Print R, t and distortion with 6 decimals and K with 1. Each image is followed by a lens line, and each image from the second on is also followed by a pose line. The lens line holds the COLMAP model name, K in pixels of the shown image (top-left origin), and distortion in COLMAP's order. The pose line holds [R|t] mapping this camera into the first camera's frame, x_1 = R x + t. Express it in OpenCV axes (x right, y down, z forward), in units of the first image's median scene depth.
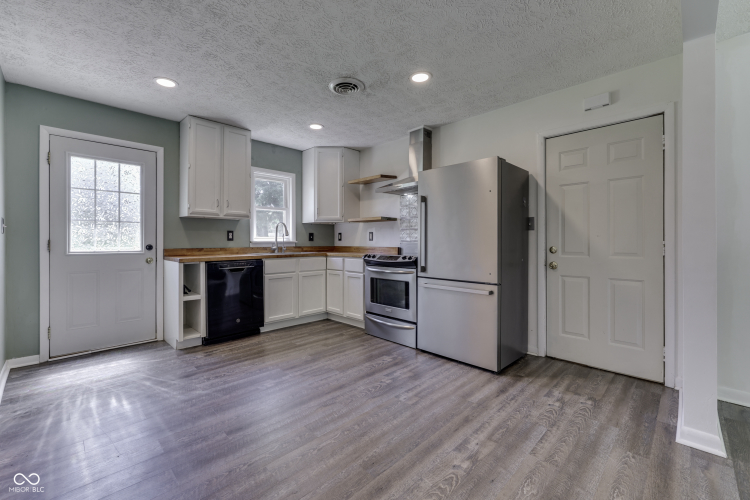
lens RADIAL K [[316.3, 0, 373.3], [0, 316.3, 242.7], [0, 0, 1]] dist [0.000375, 0.000054]
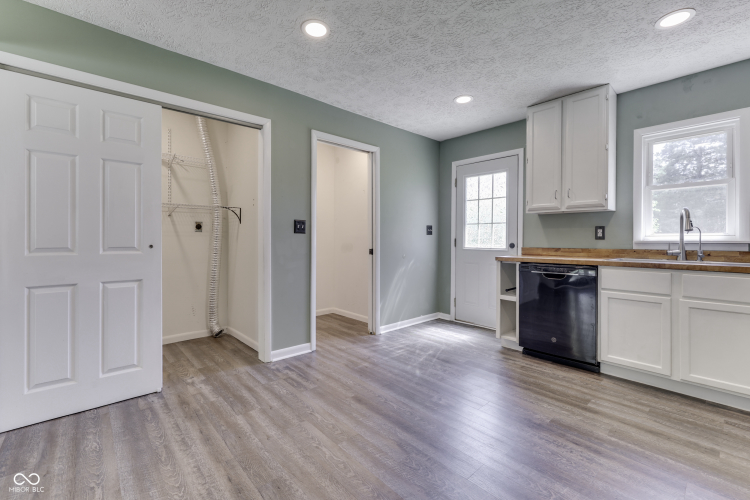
lens RADIAL K [[318.9, 0, 373.3], [0, 318.9, 239.4], [0, 0, 1]] dist [-0.000515, -0.000033]
pose [[-0.052935, 0.002443, -0.998595, 0.358812], [-0.008693, 0.999958, 0.002907, -0.004476], [0.998560, 0.008835, -0.052912, 0.530603]]
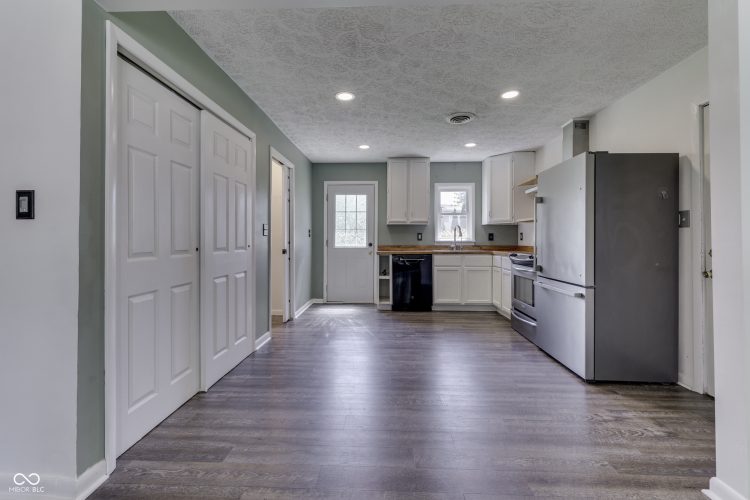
lens RADIAL K [[318.9, 0, 373.3], [0, 318.9, 239.4], [0, 0, 1]] dist [-0.000515, -0.000033]
pose [[0.675906, -0.001542, -0.736987, 0.448583], [-0.004125, 0.999974, -0.005876, -0.001869], [0.736977, 0.007012, 0.675882, -0.077600]]
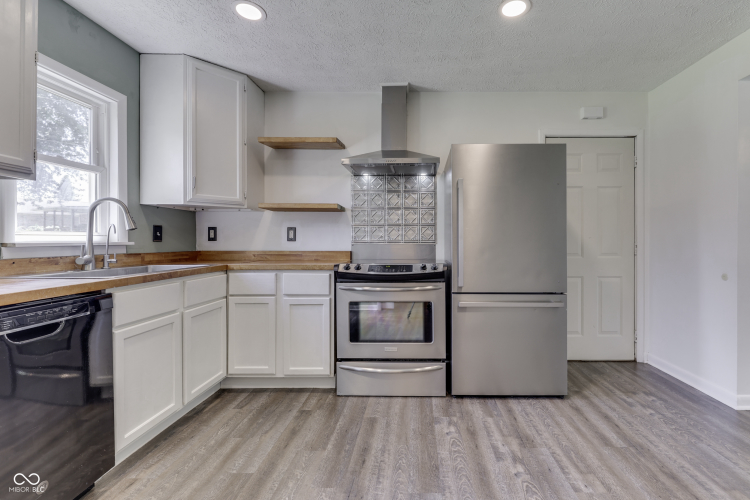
lens RADIAL K [[334.4, 0, 419.6], [0, 334.4, 241.2], [0, 0, 1]] dist [-0.000396, -0.000035]
pose [[0.703063, 0.001605, 0.711126, -0.360222], [0.001725, 0.999991, -0.003963, -0.004095], [-0.711125, 0.004013, 0.703054, 0.435127]]
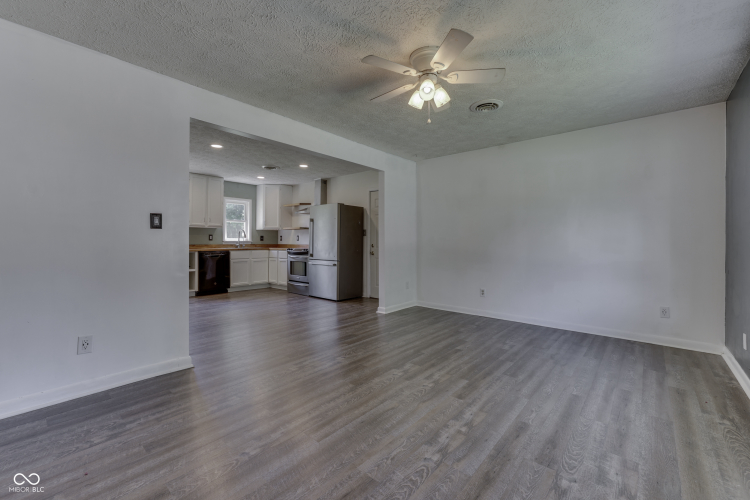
lens RADIAL K [[316.4, 0, 373.3], [0, 316.4, 238.7], [0, 0, 1]] dist [-0.000759, 0.000057]
pose [[0.997711, 0.005590, 0.067388, 0.333920], [-0.004726, 0.999905, -0.012970, 0.003057], [-0.067454, 0.012622, 0.997643, -0.825652]]
